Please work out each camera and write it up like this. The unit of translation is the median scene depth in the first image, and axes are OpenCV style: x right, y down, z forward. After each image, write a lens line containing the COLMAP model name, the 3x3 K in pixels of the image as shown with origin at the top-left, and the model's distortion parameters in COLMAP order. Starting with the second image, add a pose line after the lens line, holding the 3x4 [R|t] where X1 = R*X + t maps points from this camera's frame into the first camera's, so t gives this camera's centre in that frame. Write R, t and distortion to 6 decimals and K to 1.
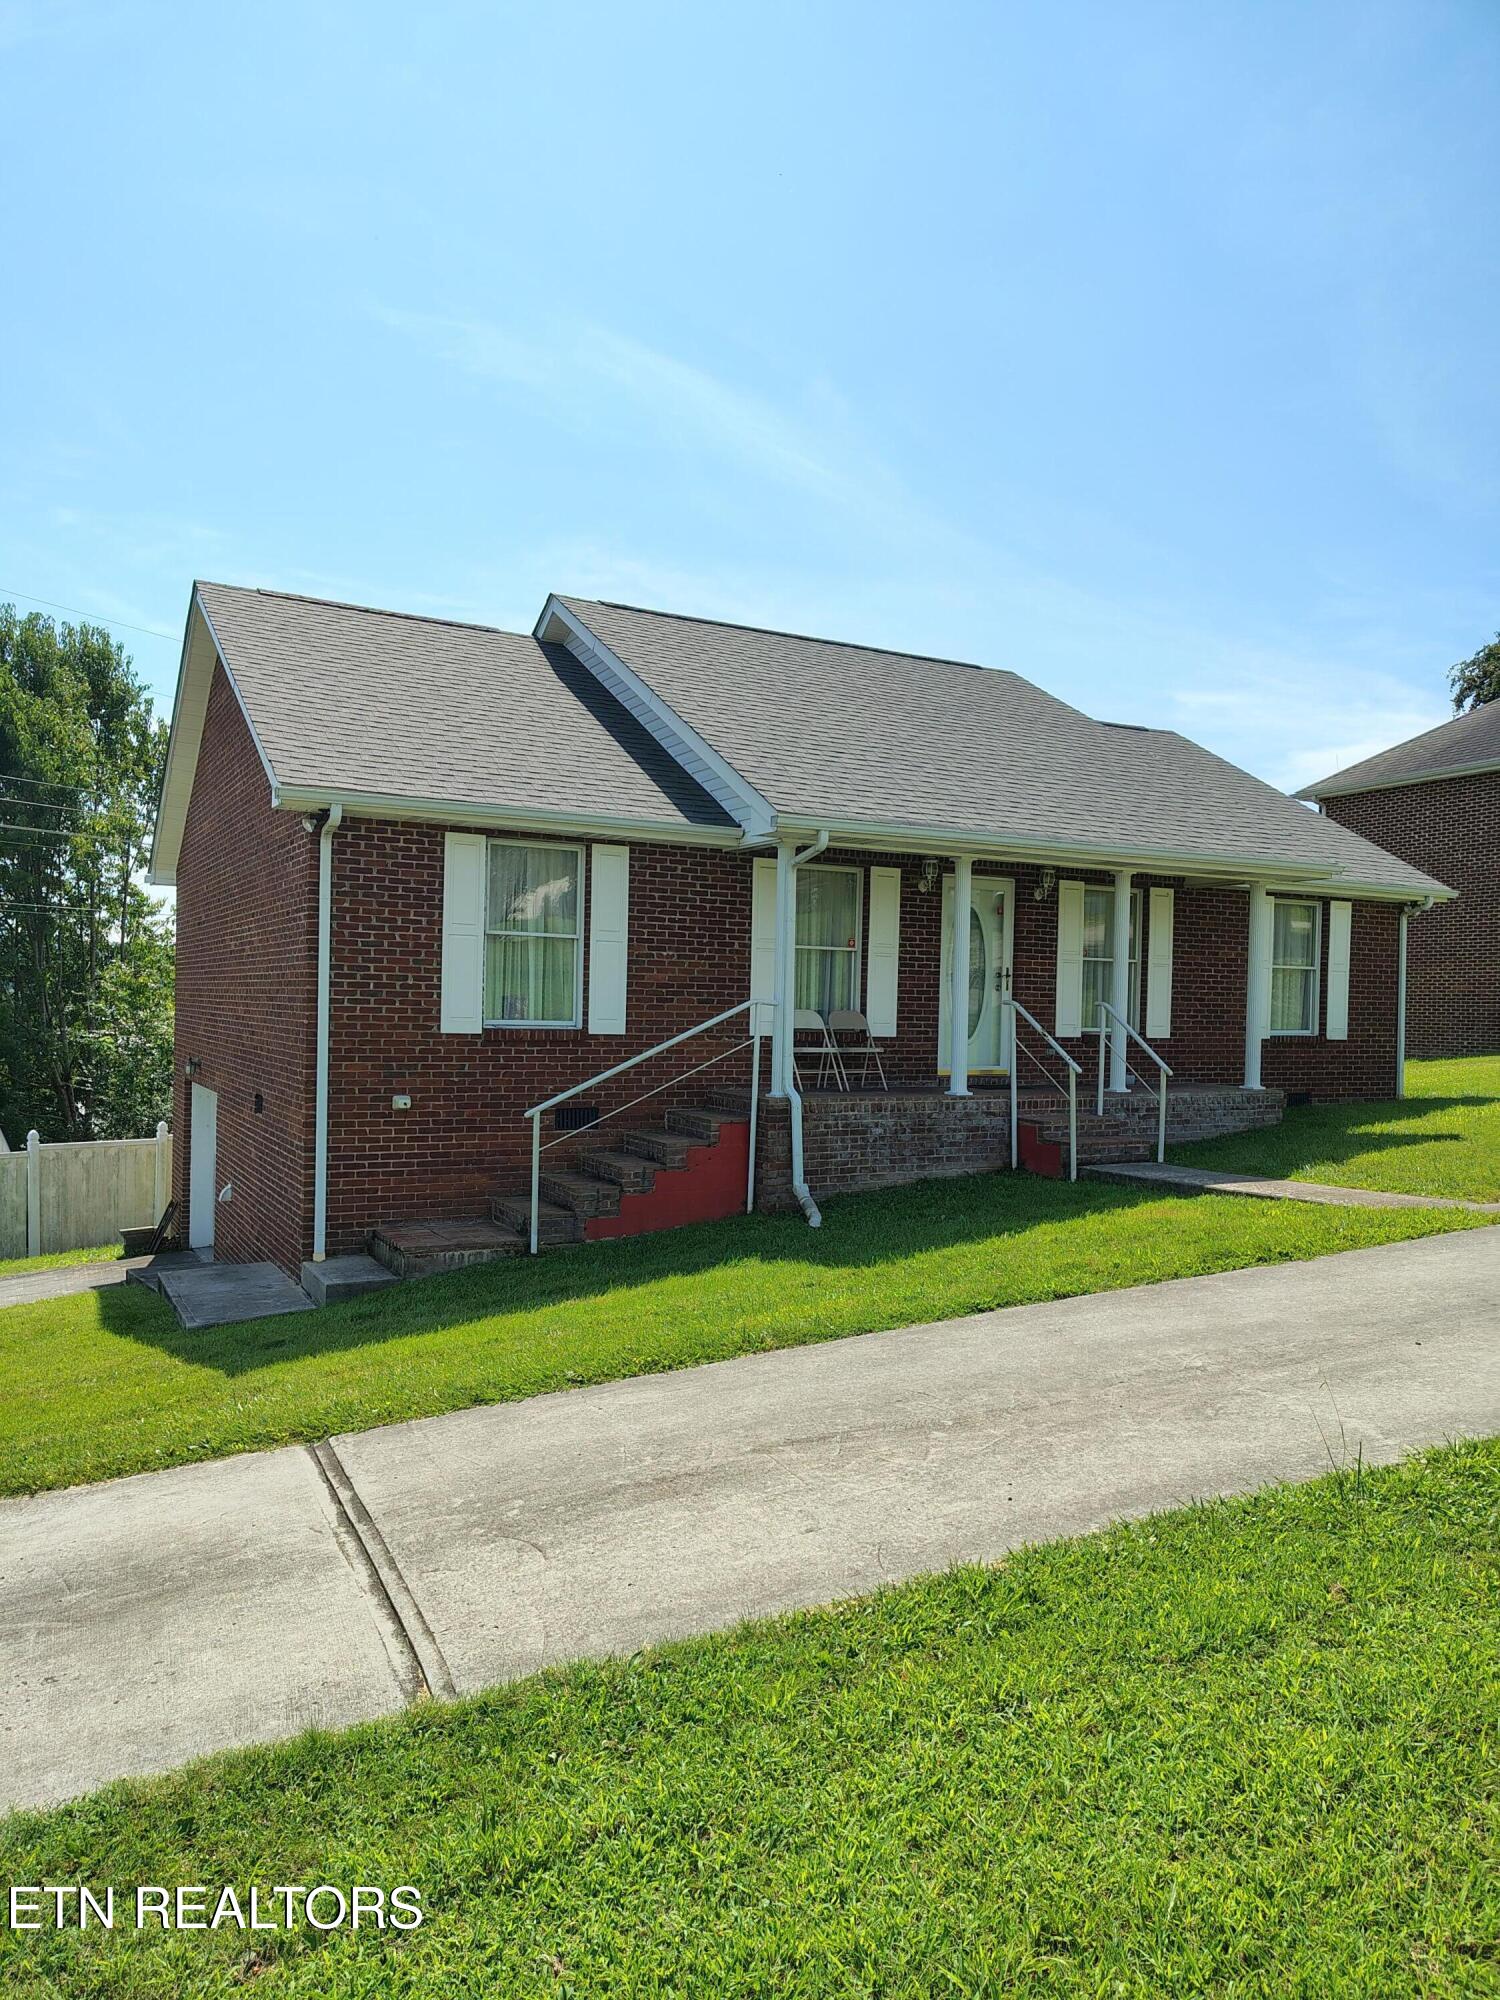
lens RADIAL K [[1370.4, 0, 753.9], [0, 1370.4, 1023.8], [0, 0, 1]] dist [0.059884, -0.074541]
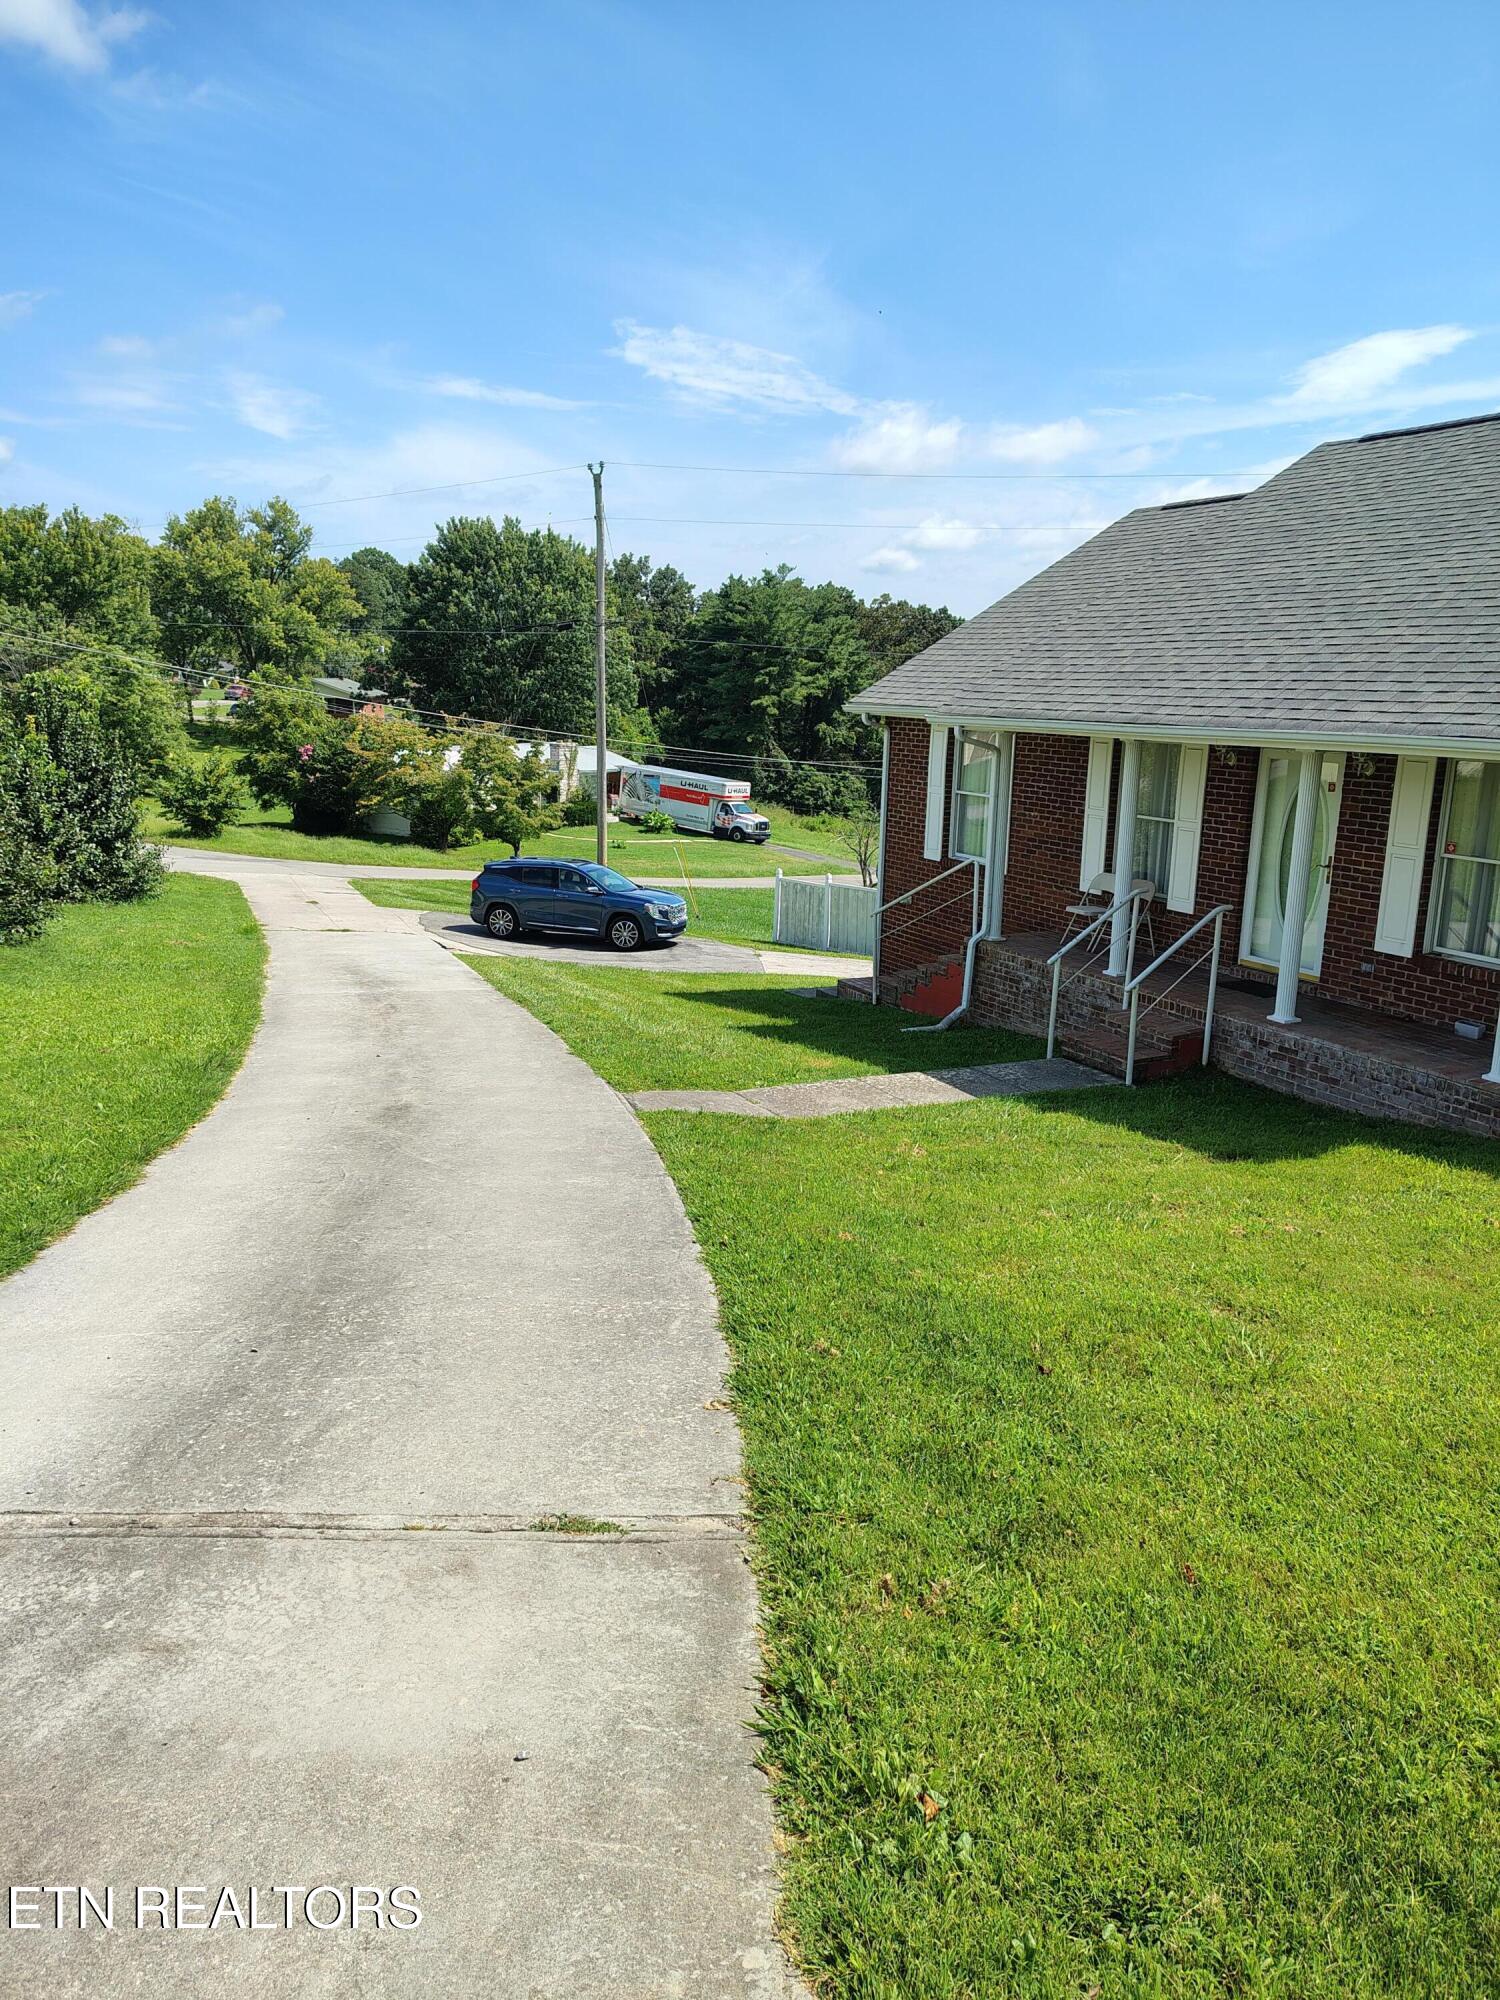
lens RADIAL K [[1364.5, 0, 750.0], [0, 1364.5, 1000.0], [0, 0, 1]] dist [0.032691, -0.042461]
pose [[-0.036067, 0.205145, -0.978067, 1.247440], [-0.032393, 0.977949, 0.206315, -0.140619], [0.998824, 0.039124, -0.028627, 0.819368]]
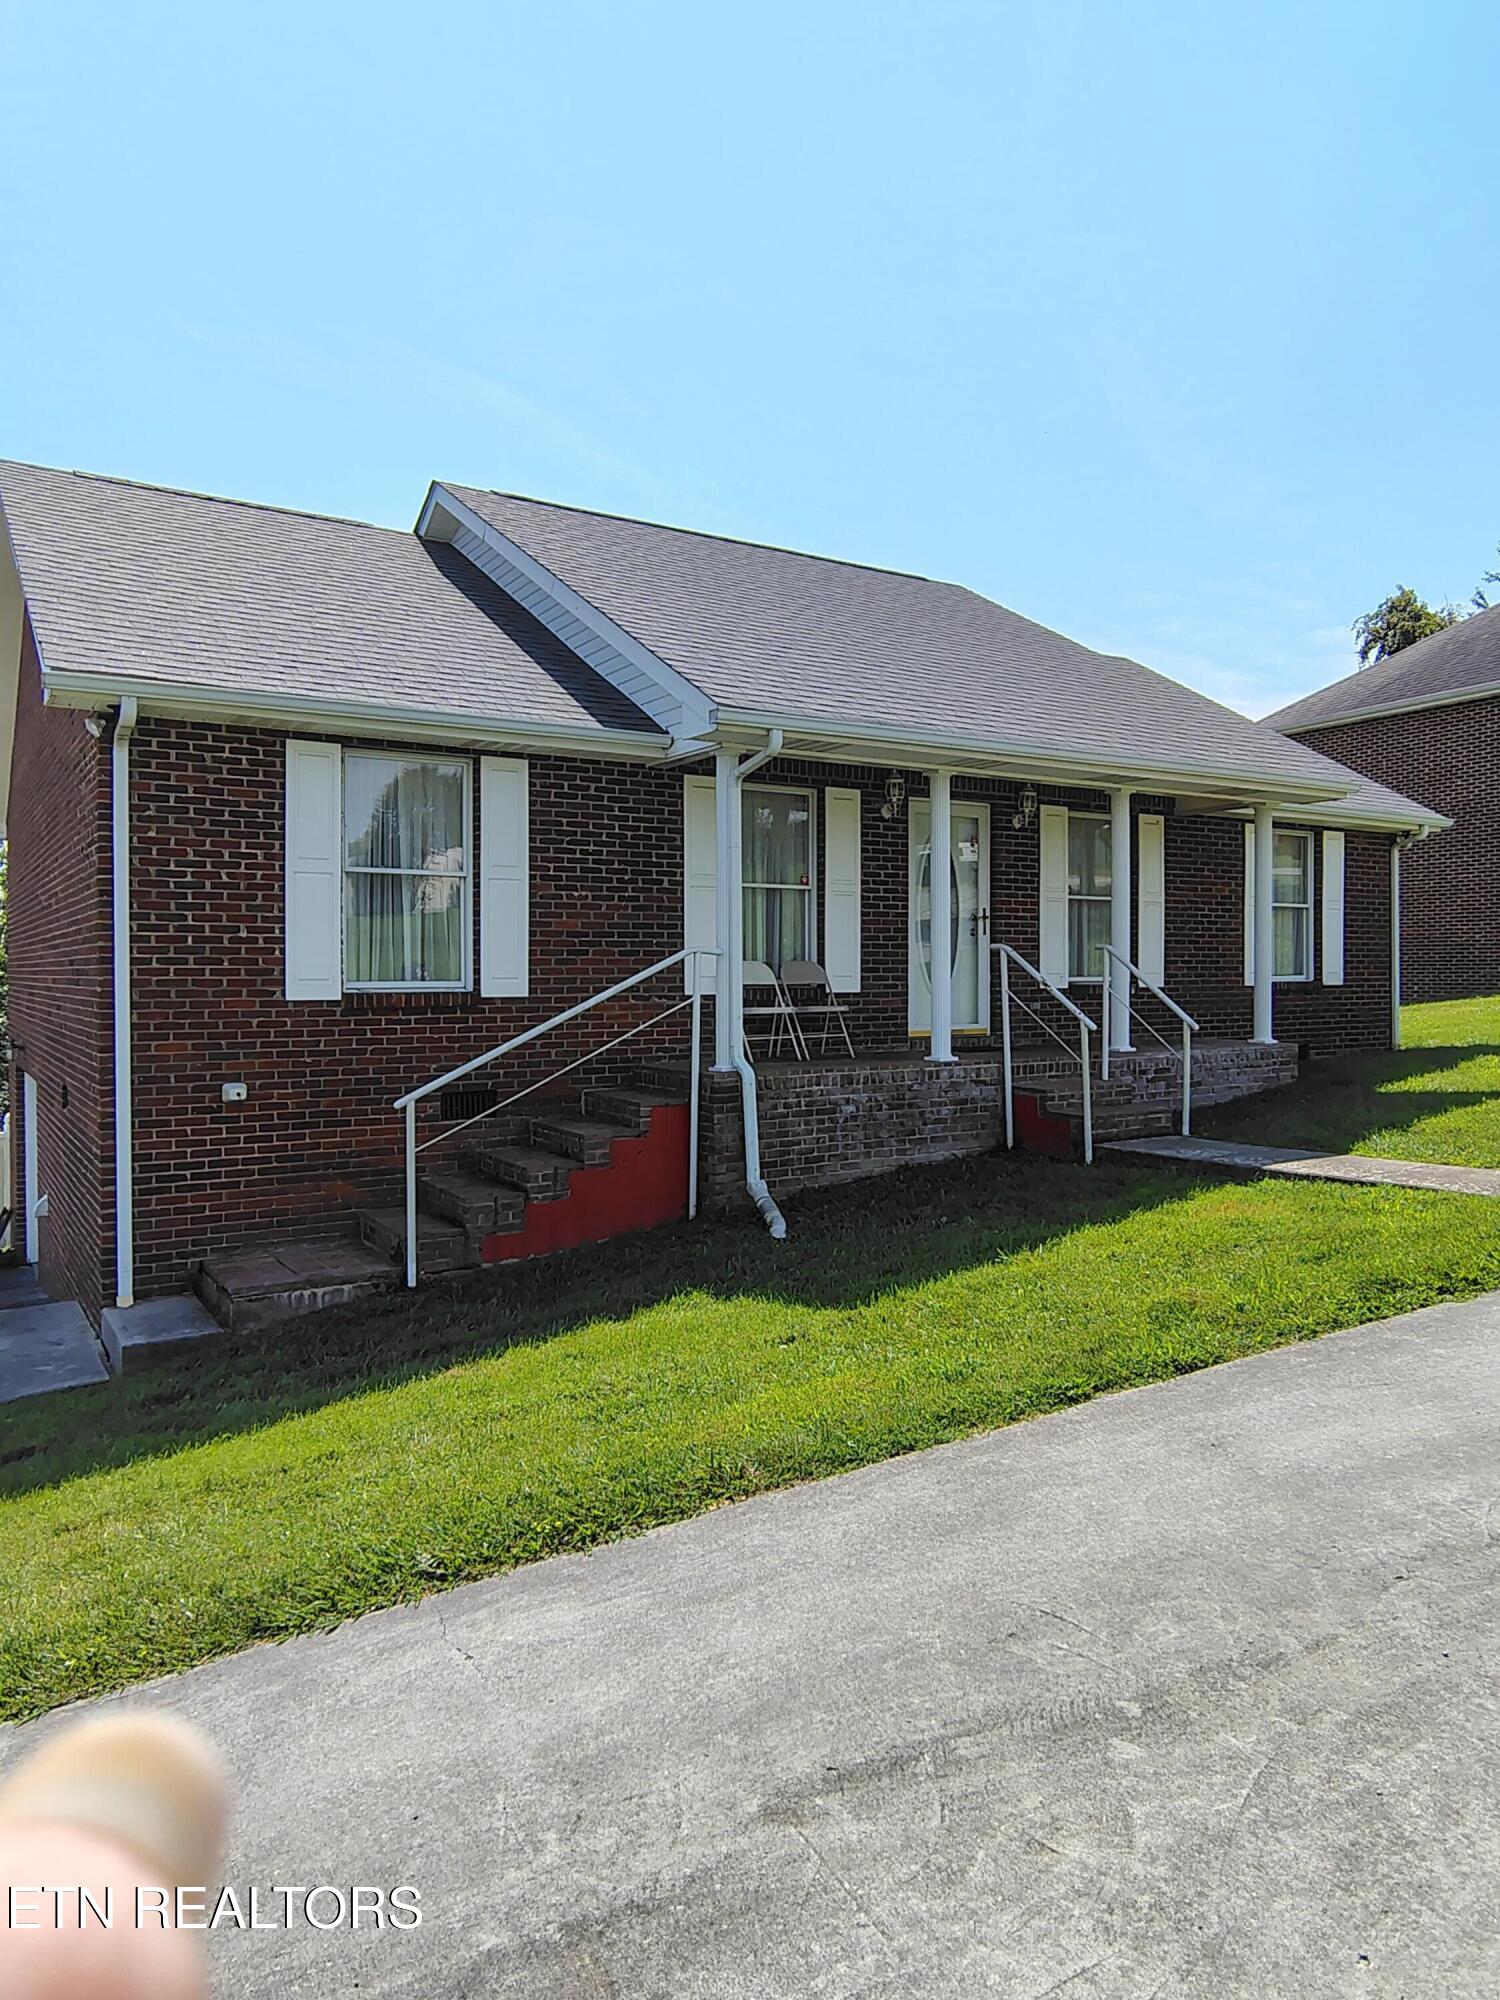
lens RADIAL K [[1330.2, 0, 756.5], [0, 1330.2, 973.6], [0, 0, 1]] dist [-0.007839, 0.003876]
pose [[0.997633, -0.024009, 0.064438, -0.011955], [0.024767, 0.999633, -0.010995, 0.006146], [-0.064150, 0.012564, 0.997861, 0.230338]]
